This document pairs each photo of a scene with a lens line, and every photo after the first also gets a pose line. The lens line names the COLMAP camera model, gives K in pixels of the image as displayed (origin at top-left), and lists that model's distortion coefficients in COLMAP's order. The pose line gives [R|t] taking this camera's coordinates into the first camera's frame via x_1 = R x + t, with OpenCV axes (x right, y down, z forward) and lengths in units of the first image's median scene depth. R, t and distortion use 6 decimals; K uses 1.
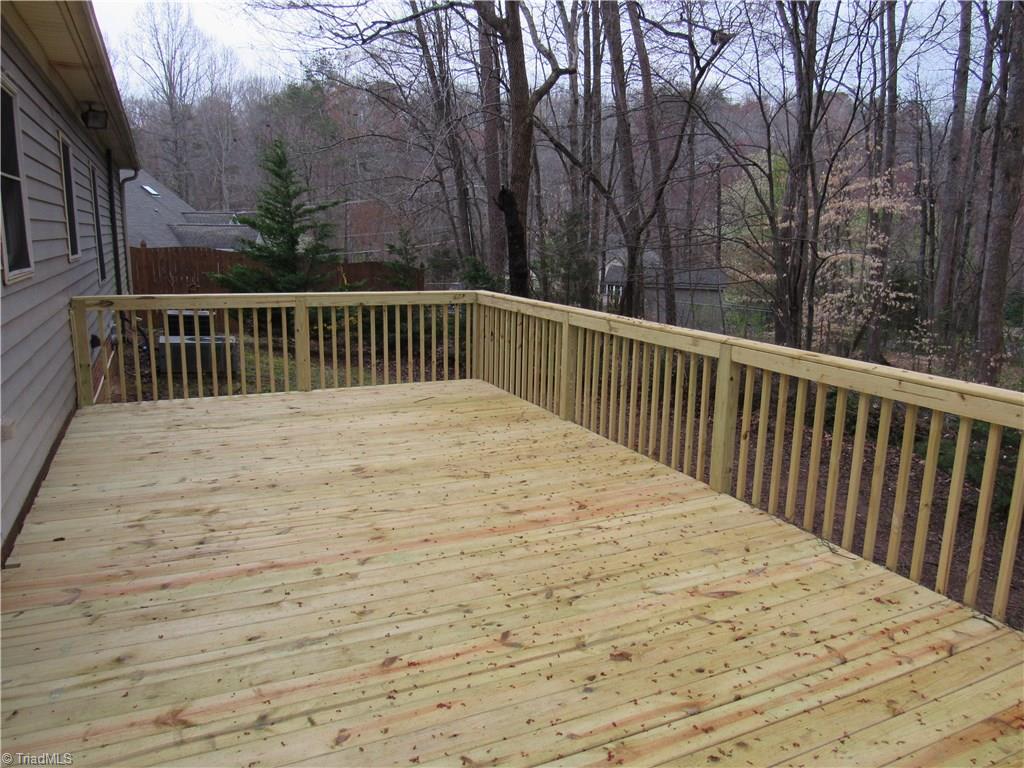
lens RADIAL K [[733.1, 0, 512.5], [0, 733.1, 382.7], [0, 0, 1]] dist [-0.026939, 0.003534]
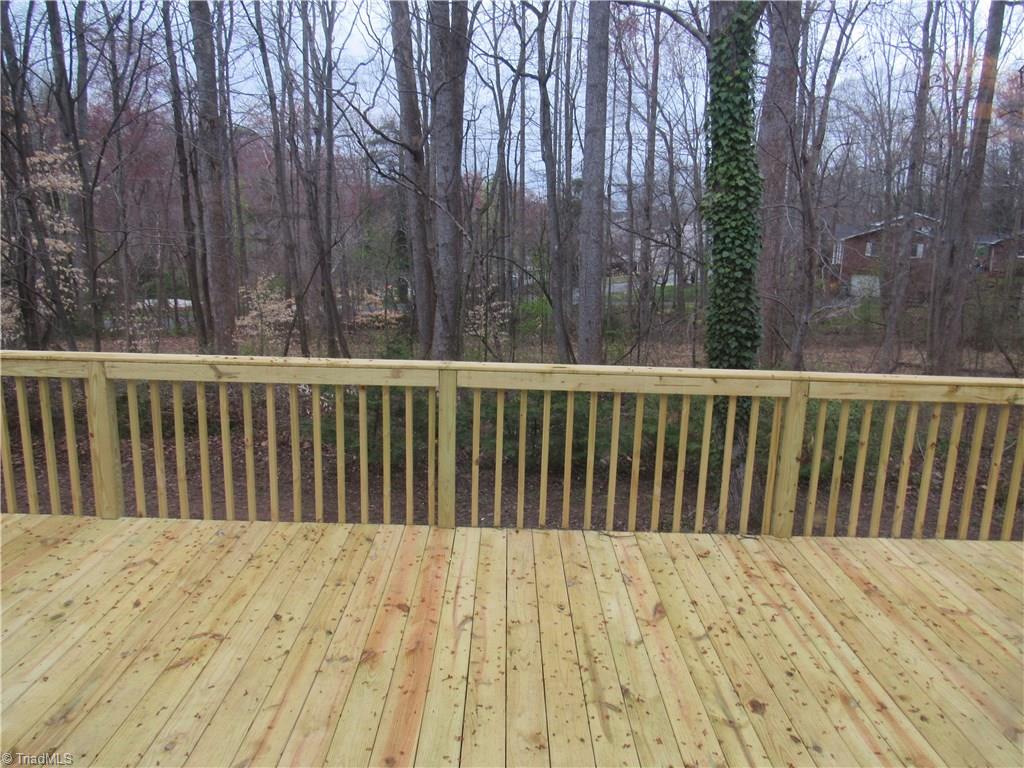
lens RADIAL K [[733.1, 0, 508.4], [0, 733.1, 384.5], [0, 0, 1]] dist [-0.026939, 0.003534]
pose [[0.440278, -0.195784, 0.876256, -0.556180], [0.163028, 0.977146, 0.136412, -0.172125], [-0.882937, 0.082795, 0.462134, 0.578852]]
